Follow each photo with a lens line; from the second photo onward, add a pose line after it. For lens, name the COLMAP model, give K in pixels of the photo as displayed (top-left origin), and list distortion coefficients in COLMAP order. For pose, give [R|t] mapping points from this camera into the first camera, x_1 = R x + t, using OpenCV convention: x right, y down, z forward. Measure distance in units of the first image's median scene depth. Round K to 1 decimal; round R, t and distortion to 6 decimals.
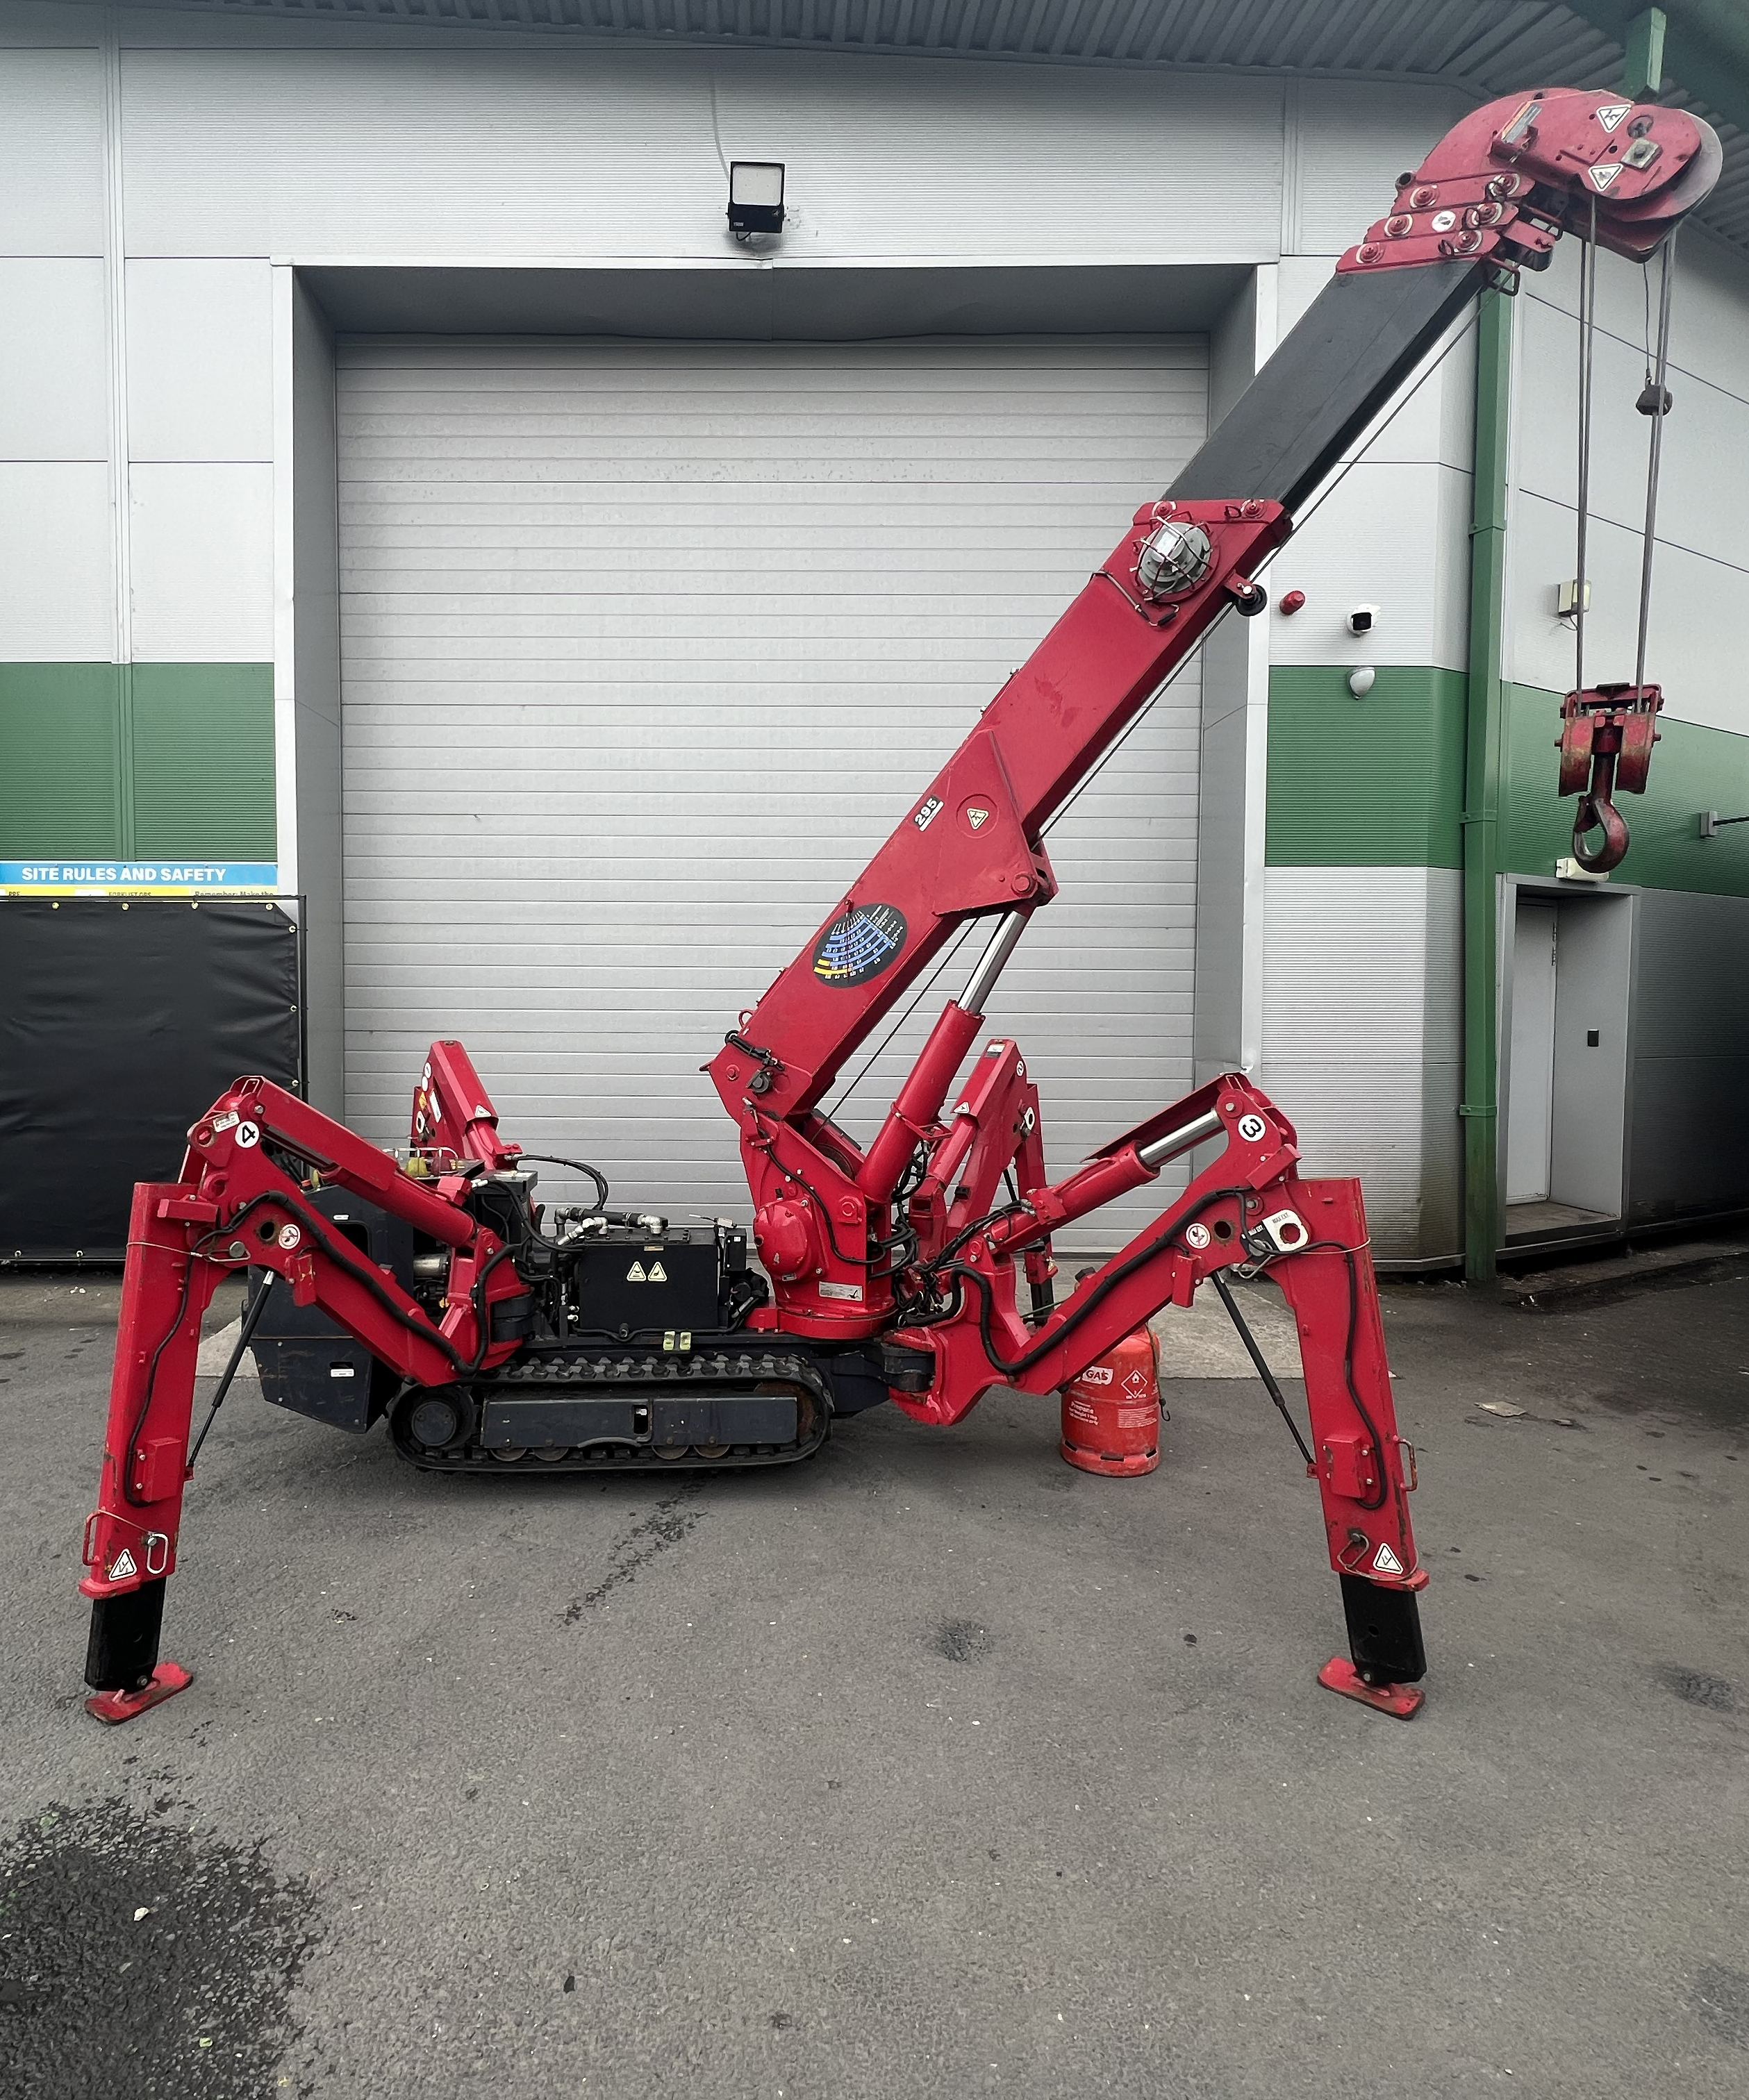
lens RADIAL K [[1113.6, 0, 740.4], [0, 1113.6, 1053.8], [0, 0, 1]] dist [-0.014239, 0.001346]
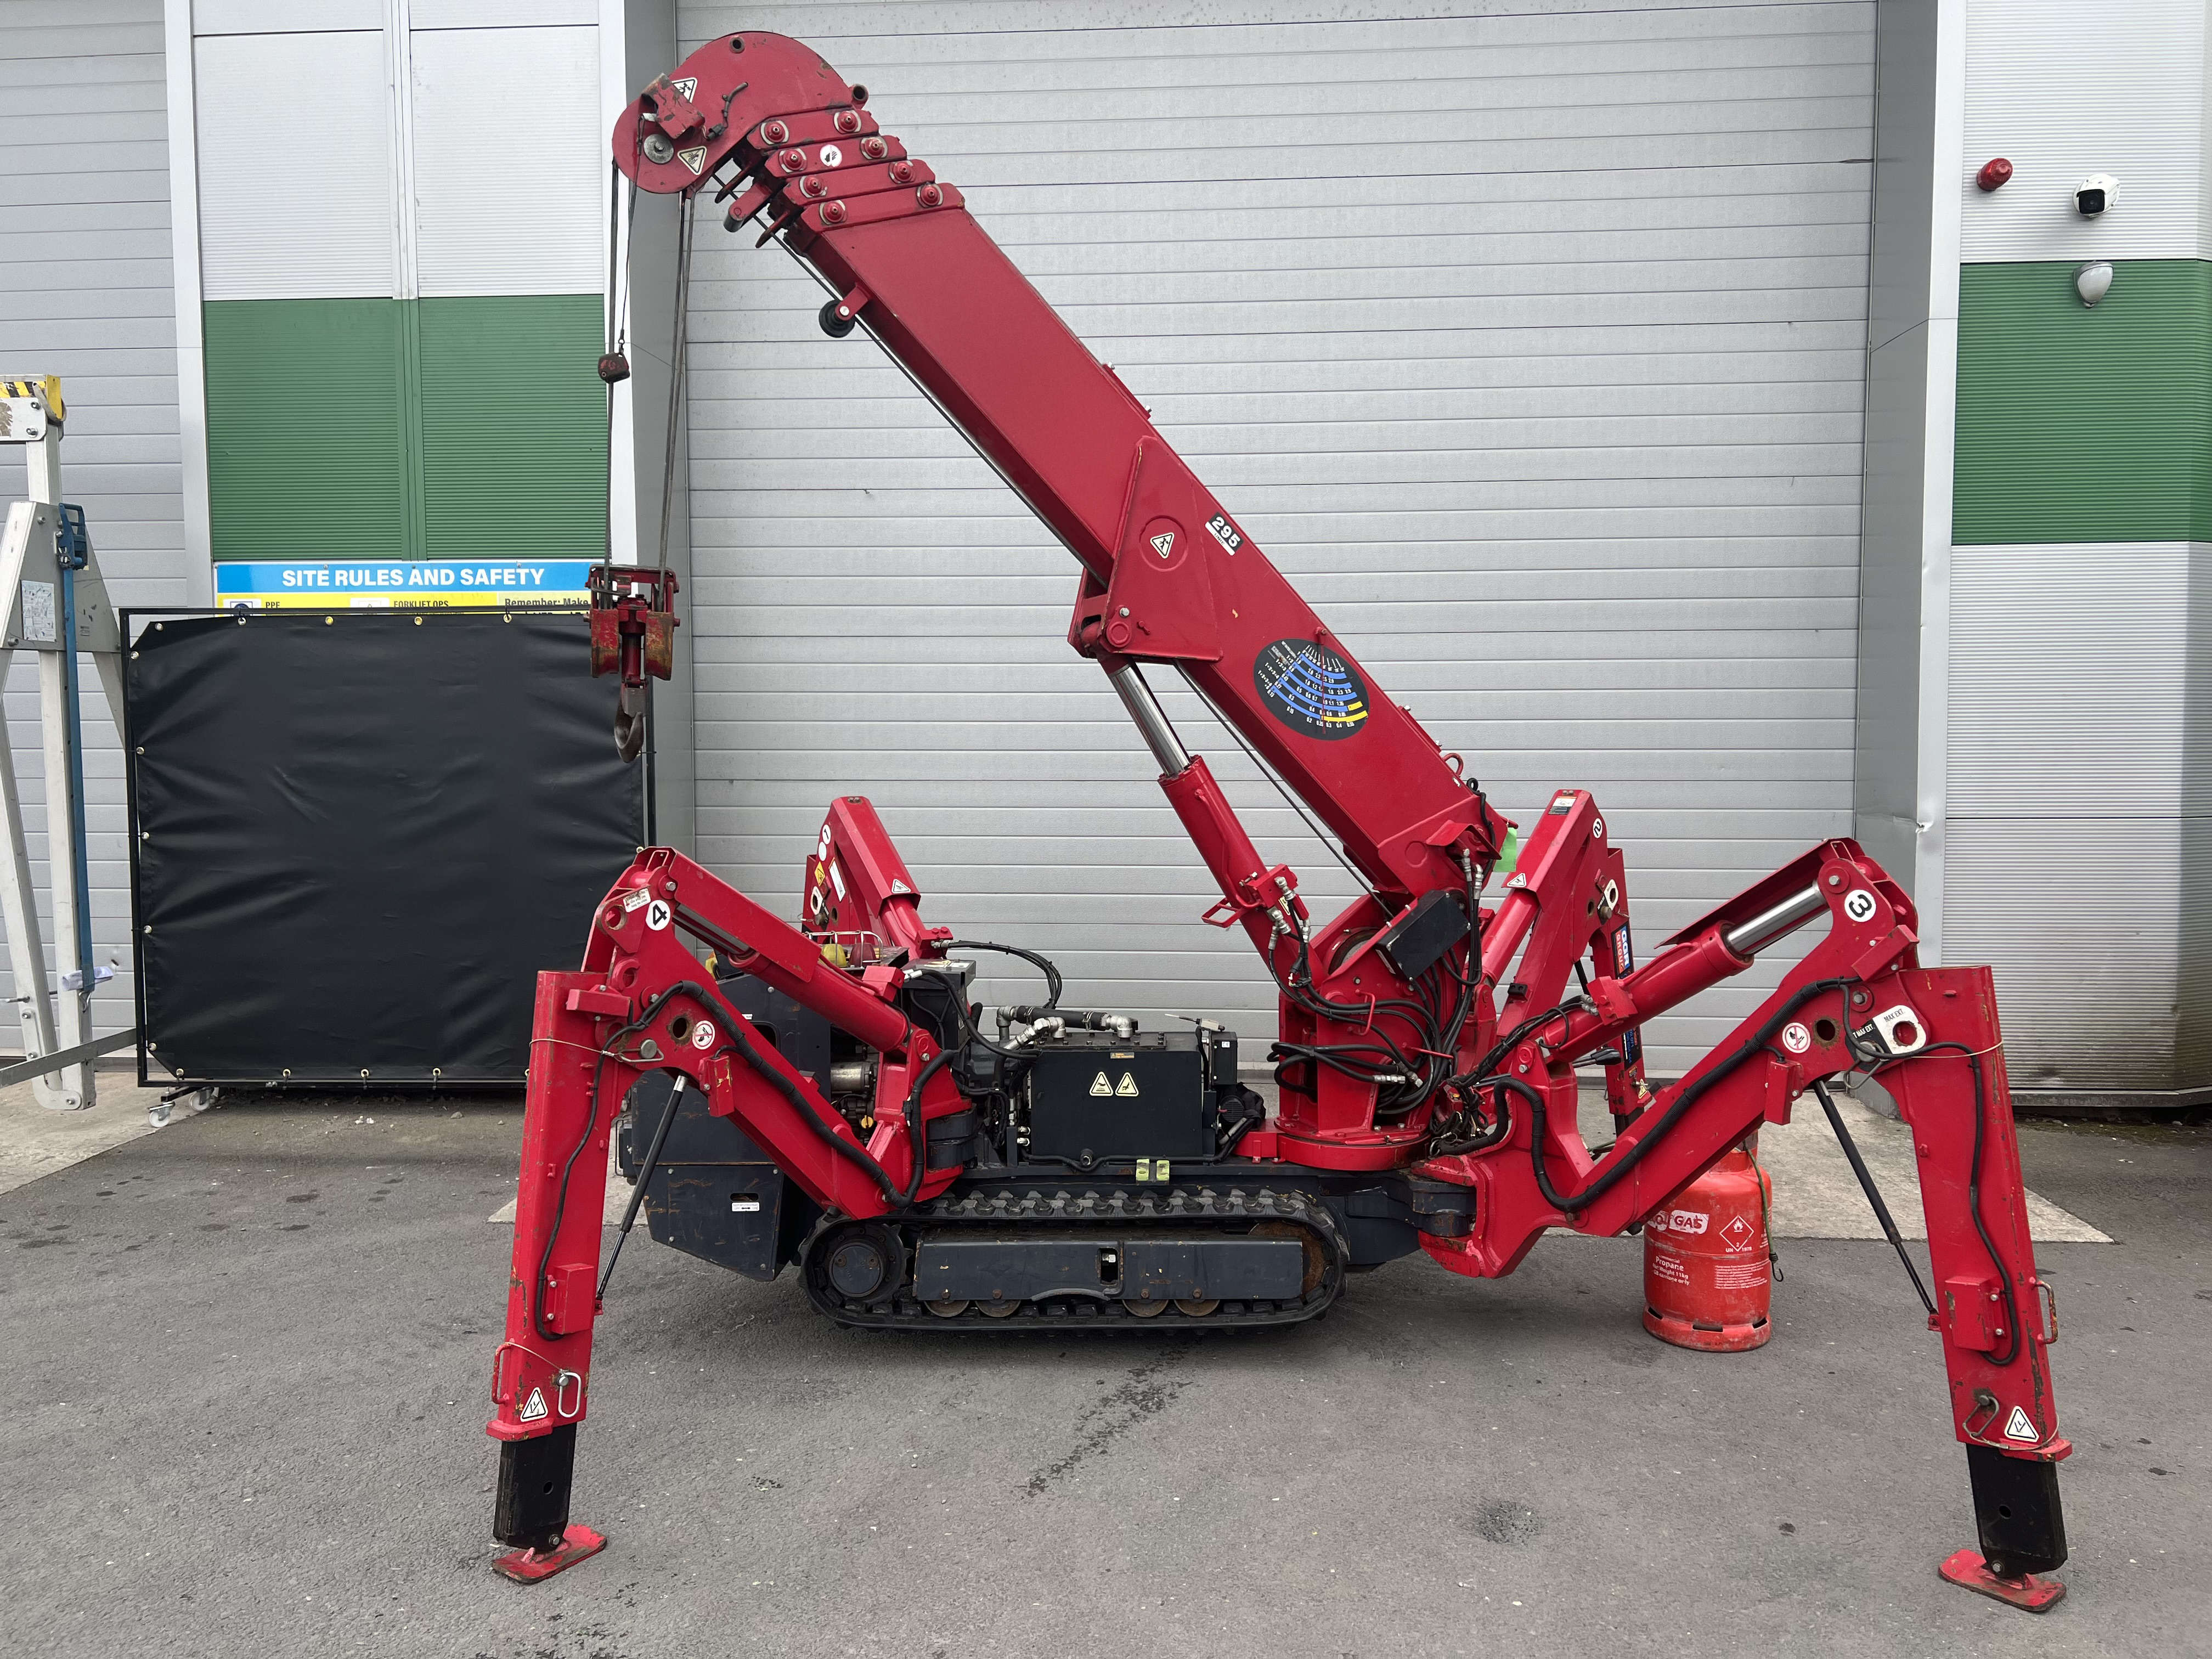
lens RADIAL K [[1658.2, 0, 1112.7], [0, 1658.2, 827.9], [0, 0, 1]] dist [0.048790, -0.049821]
pose [[0.998202, -0.004412, -0.059785, -0.012726], [0.005462, 0.999834, 0.017405, -0.011658], [0.059698, -0.017701, 0.998060, -0.202262]]
